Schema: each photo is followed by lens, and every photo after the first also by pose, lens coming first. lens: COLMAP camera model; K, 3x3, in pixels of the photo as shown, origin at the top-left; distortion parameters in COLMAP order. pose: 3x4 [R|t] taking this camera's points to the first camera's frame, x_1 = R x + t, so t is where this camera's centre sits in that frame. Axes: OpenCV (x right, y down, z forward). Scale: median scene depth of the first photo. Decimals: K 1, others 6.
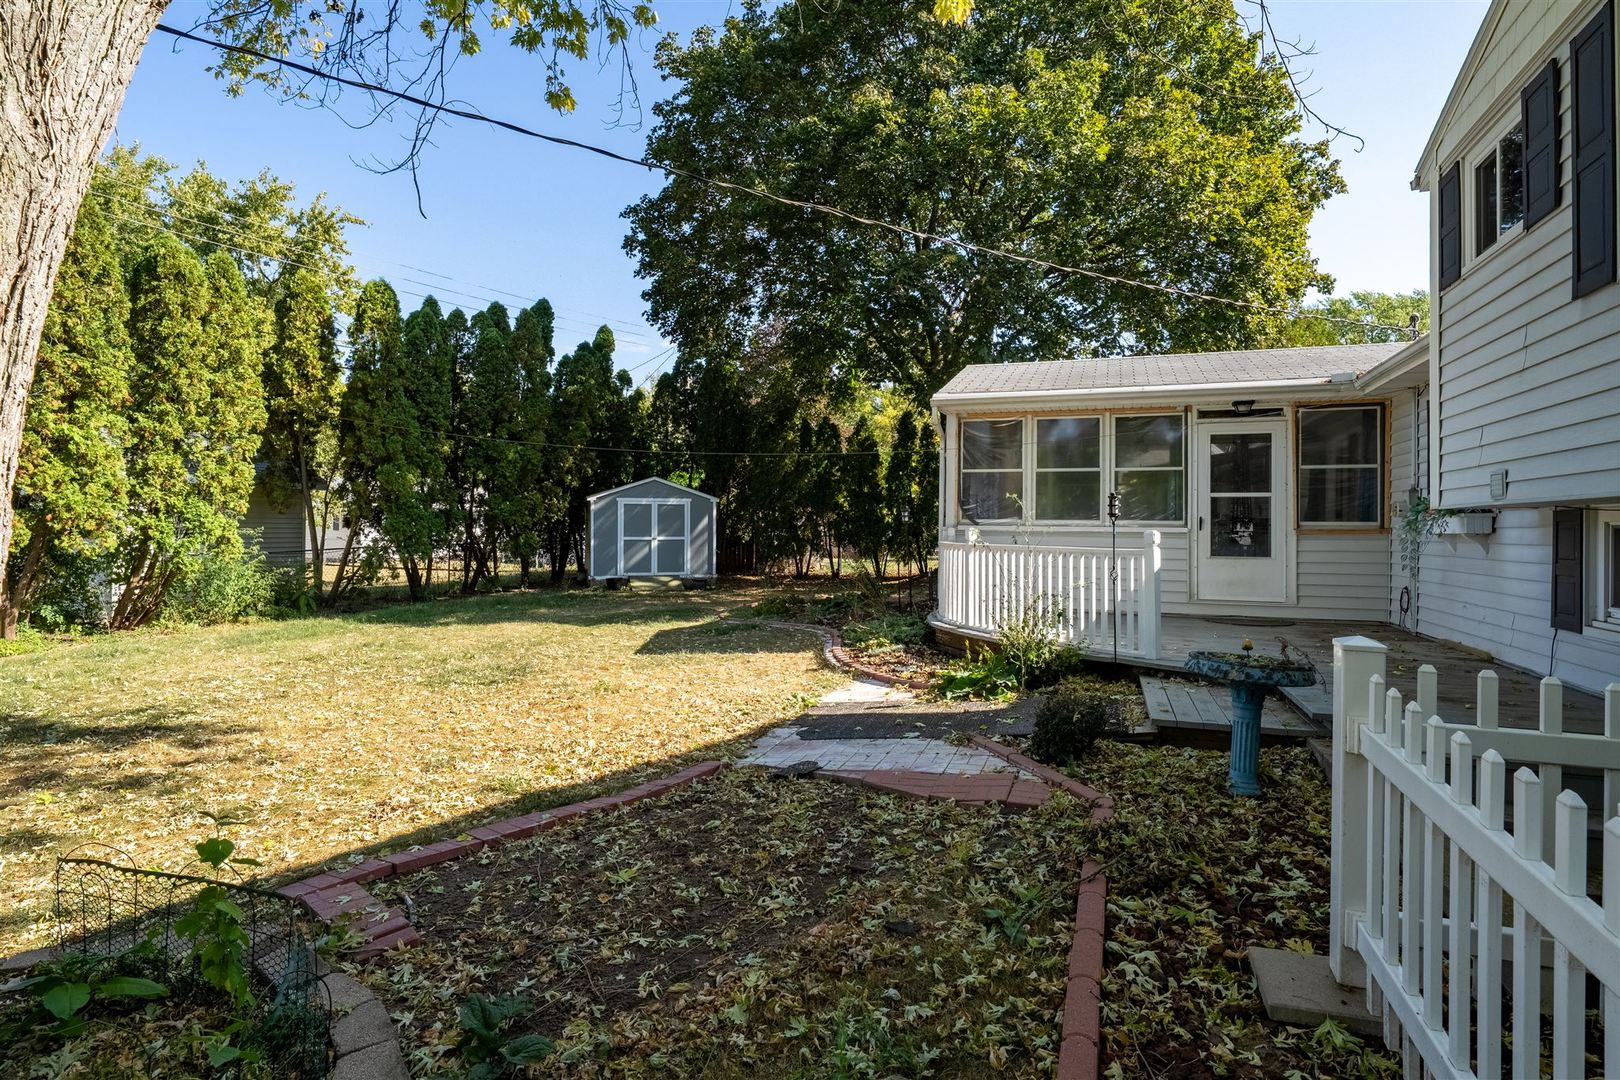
lens RADIAL K [[804.4, 0, 810.0], [0, 804.4, 540.0], [0, 0, 1]] dist [0.000739, 0.000464]
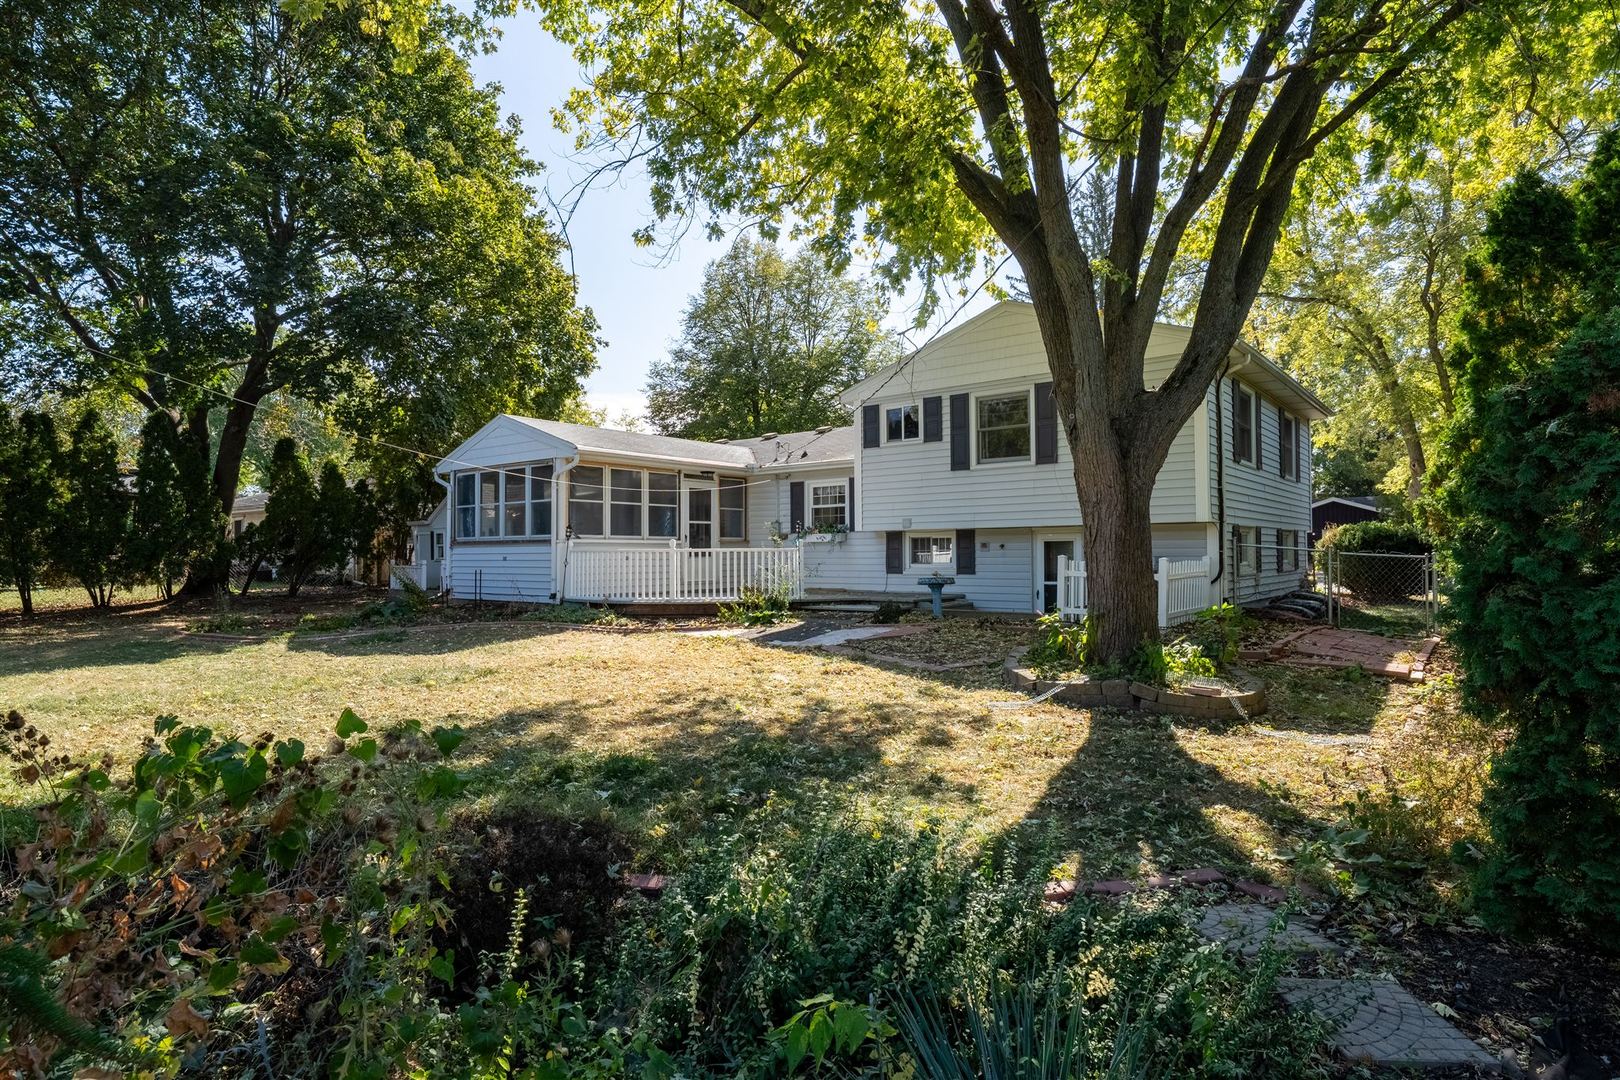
lens RADIAL K [[804.4, 0, 810.0], [0, 804.4, 540.0], [0, 0, 1]] dist [0.000739, 0.000464]
pose [[0.334048, 0.002501, 0.942553, -1.066493], [0.024201, 0.999644, -0.011230, 0.008873], [-0.942245, 0.026562, 0.333869, 0.166668]]
